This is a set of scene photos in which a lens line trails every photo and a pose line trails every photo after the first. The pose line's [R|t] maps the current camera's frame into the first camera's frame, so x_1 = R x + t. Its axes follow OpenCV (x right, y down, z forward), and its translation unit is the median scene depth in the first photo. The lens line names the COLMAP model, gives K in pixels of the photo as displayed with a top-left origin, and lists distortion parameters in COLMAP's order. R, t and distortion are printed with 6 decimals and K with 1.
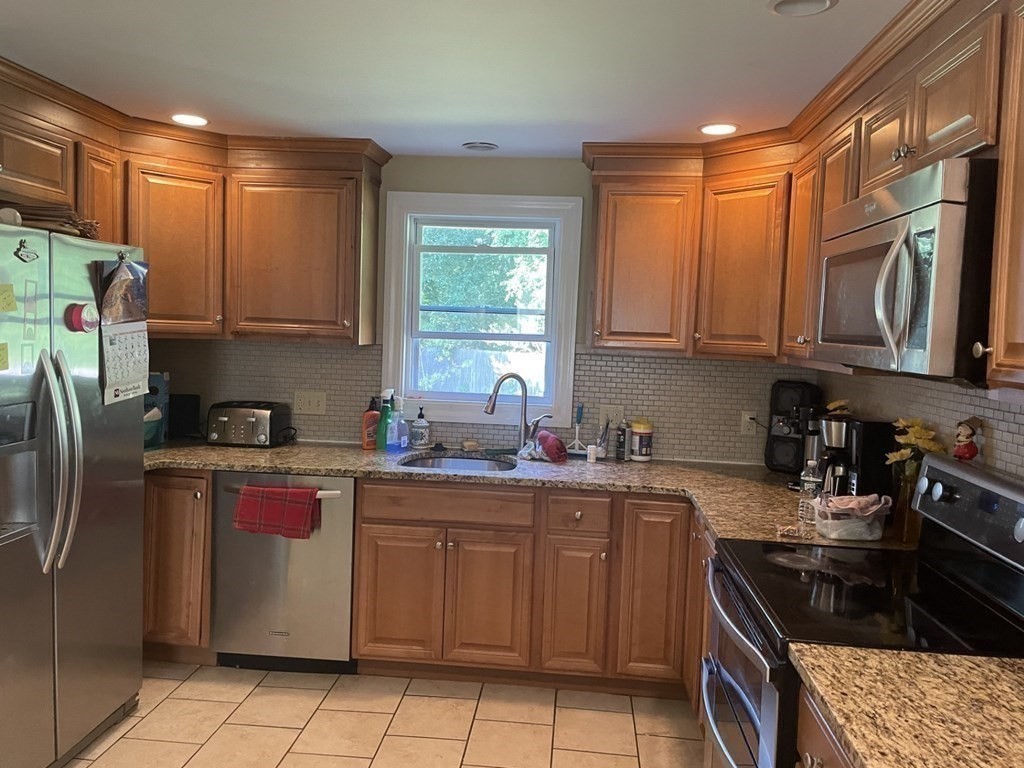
lens RADIAL K [[769.8, 0, 507.2], [0, 769.8, 374.9], [0, 0, 1]] dist [0.072251, -0.055142]
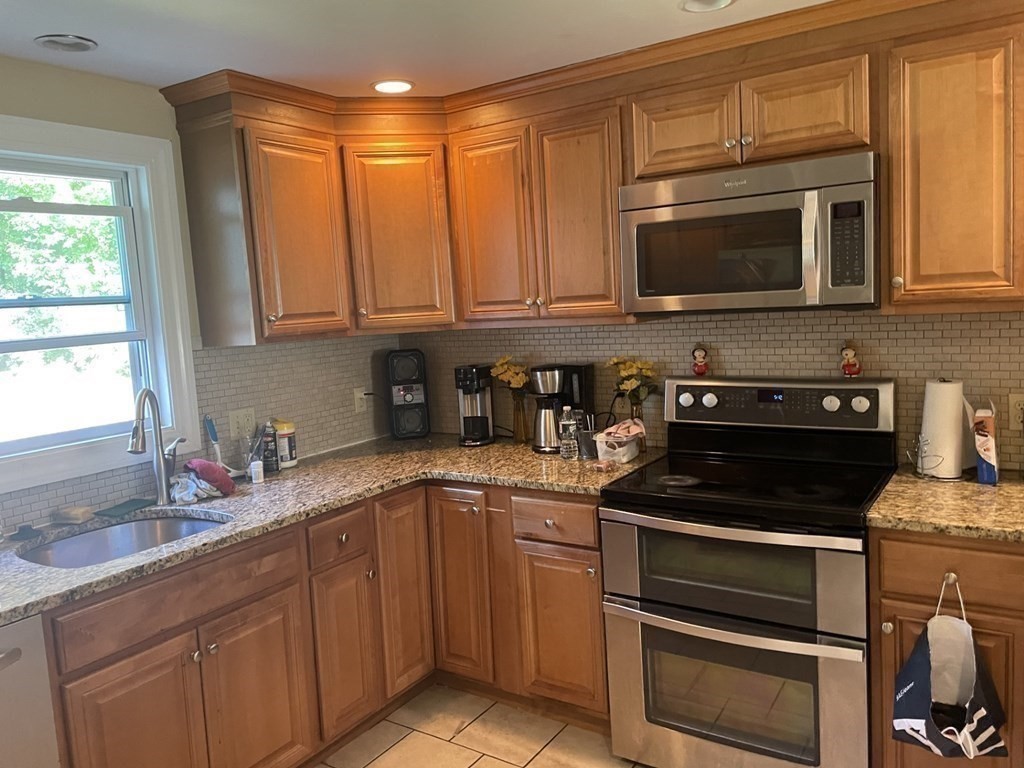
lens RADIAL K [[769.8, 0, 507.2], [0, 769.8, 374.9], [0, 0, 1]] dist [0.072251, -0.055142]
pose [[0.475221, -0.150727, 0.866860, -0.489718], [0.130984, 0.986359, 0.099698, -0.046264], [-0.870062, 0.066166, 0.488481, 0.418277]]
